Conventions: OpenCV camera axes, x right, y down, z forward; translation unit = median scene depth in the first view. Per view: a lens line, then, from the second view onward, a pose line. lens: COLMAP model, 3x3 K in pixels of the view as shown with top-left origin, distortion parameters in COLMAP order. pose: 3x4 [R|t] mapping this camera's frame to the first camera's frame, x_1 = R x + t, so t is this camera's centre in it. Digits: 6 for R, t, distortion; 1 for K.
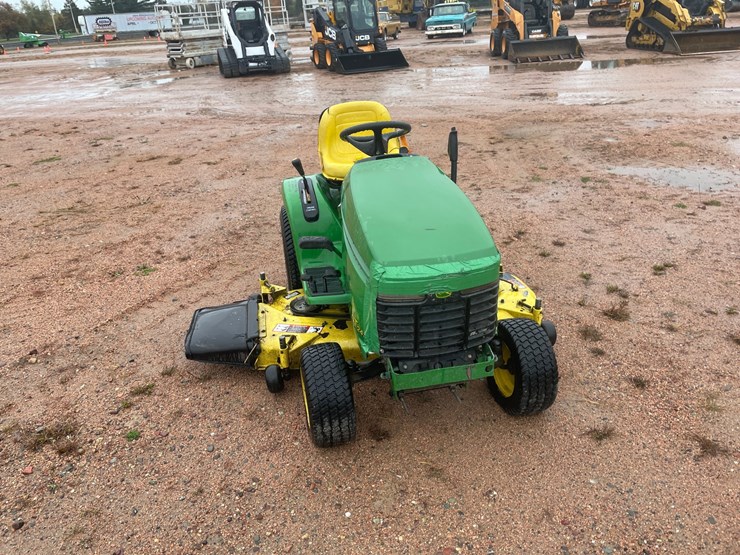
lens RADIAL K [[557.8, 0, 363.6], [0, 557.8, 274.4], [0, 0, 1]] dist [0.087323, -0.112411]
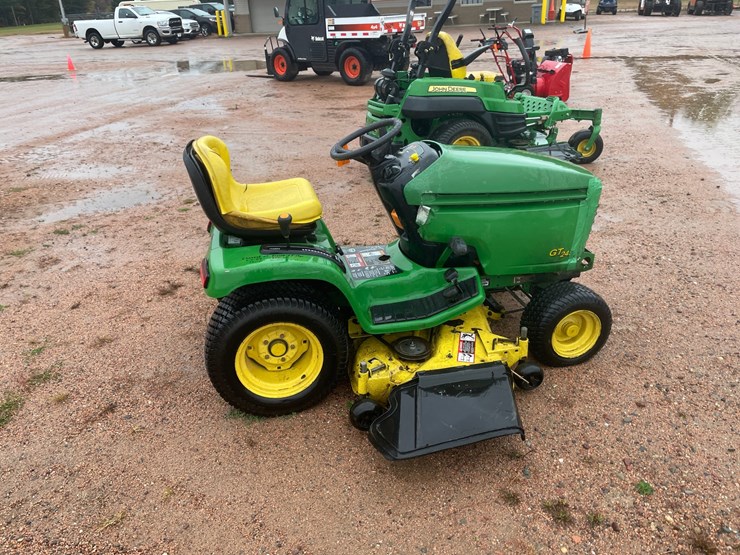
lens RADIAL K [[557.8, 0, 363.6], [0, 557.8, 274.4], [0, 0, 1]] dist [0.087323, -0.112411]
pose [[-0.030095, -0.365985, 0.930134, -0.150118], [0.464971, 0.818616, 0.337150, -0.062772], [-0.884814, 0.442632, 0.145536, 0.158048]]
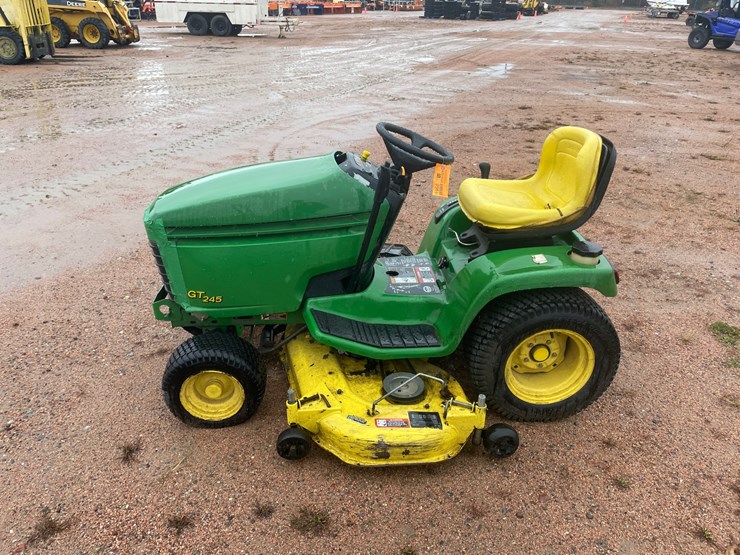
lens RADIAL K [[557.1, 0, 363.7], [0, 557.1, 287.3], [0, 0, 1]] dist [0.086899, -0.113179]
pose [[-0.102961, 0.512305, -0.852609, 0.141094], [-0.430843, 0.749614, 0.502447, -0.078723], [0.896534, 0.419073, 0.143542, 0.146743]]
